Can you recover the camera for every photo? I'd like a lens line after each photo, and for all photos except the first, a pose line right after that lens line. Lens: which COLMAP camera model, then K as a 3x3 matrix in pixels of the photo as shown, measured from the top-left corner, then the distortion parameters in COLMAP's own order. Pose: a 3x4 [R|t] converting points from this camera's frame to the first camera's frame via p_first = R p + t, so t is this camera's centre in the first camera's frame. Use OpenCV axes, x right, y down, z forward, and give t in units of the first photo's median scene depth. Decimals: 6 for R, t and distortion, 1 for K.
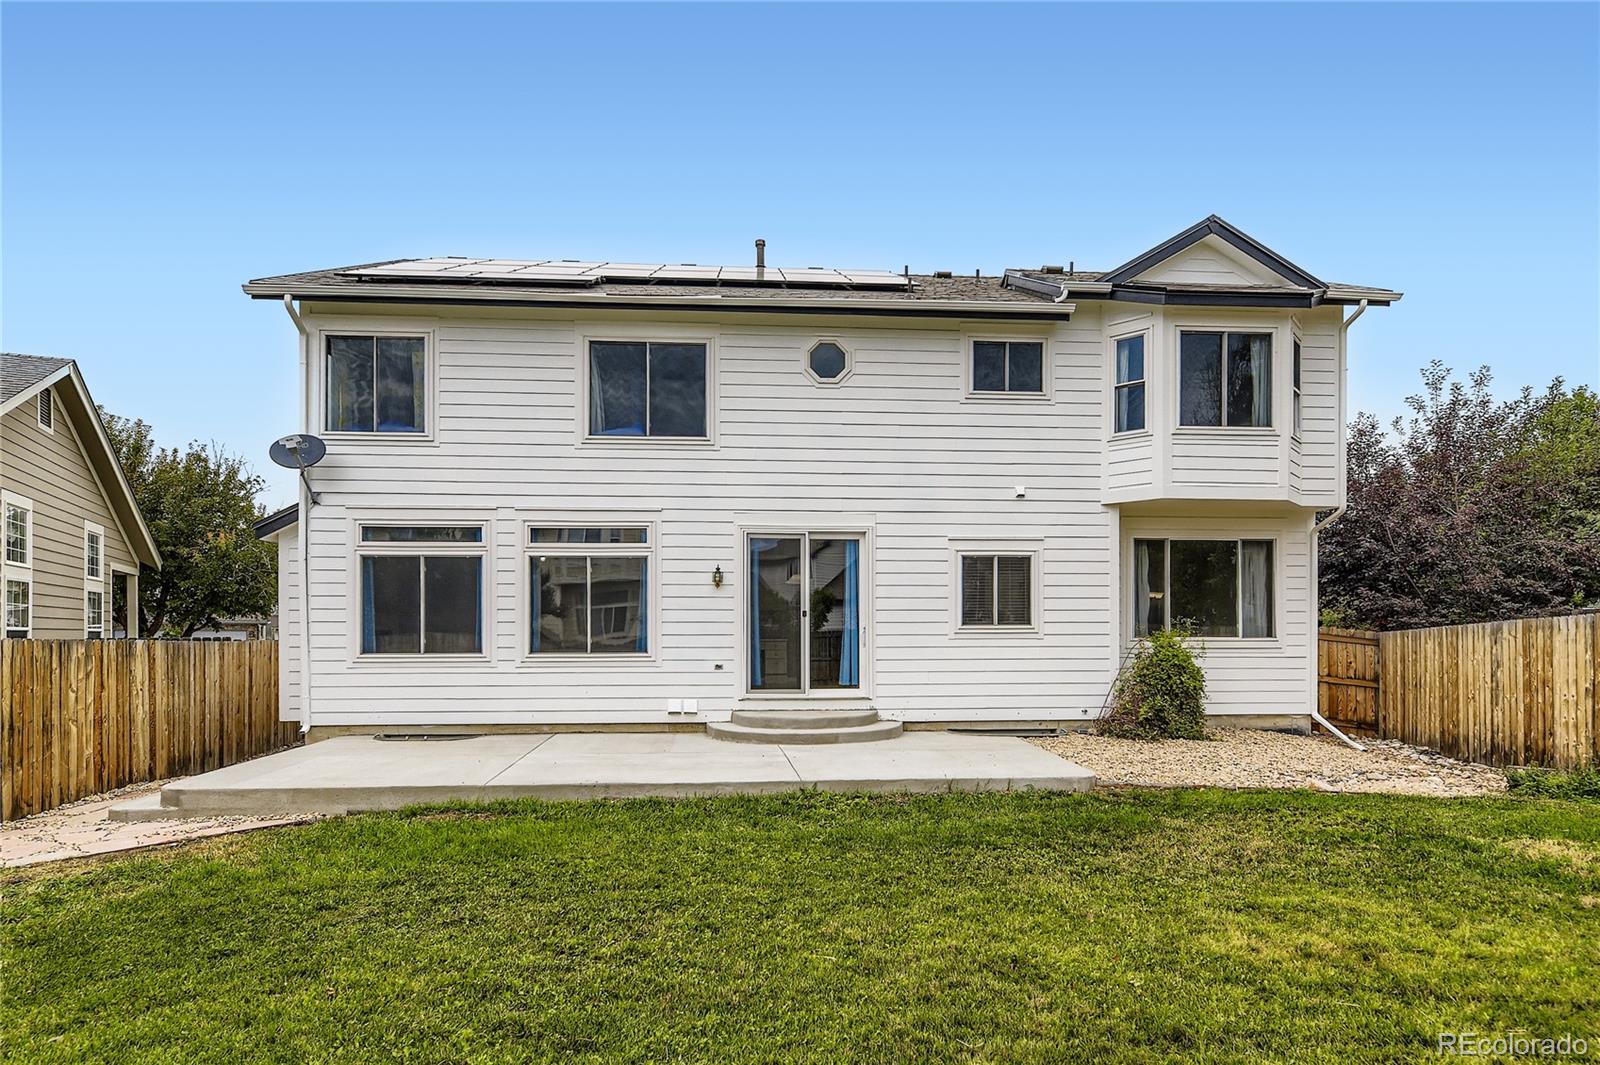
lens RADIAL K [[800.2, 0, 802.9], [0, 800.2, 577.7], [0, 0, 1]] dist [-0.001645, -0.000537]
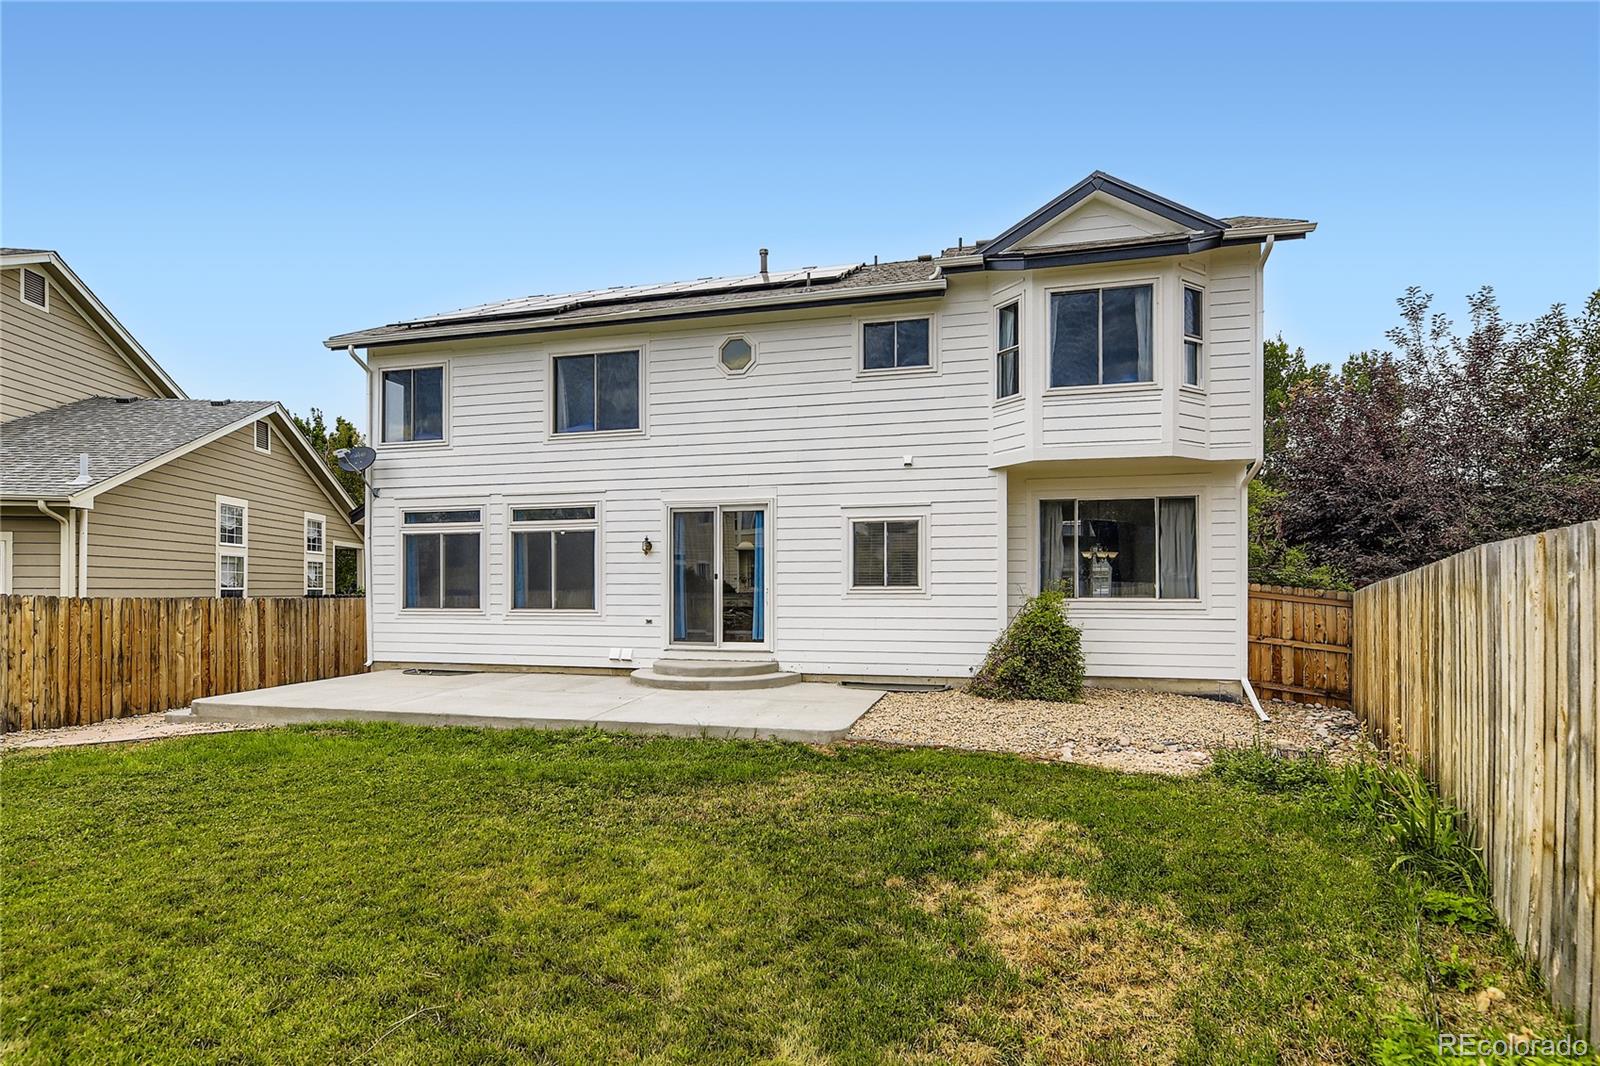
lens RADIAL K [[713.3, 0, 800.7], [0, 713.3, 535.3], [0, 0, 1]] dist [-0.005314, -0.000161]
pose [[0.957414, -0.021274, -0.287932, 0.412155], [0.020113, 0.999773, -0.006990, -0.004519], [0.288016, 0.000901, 0.957625, 0.052572]]
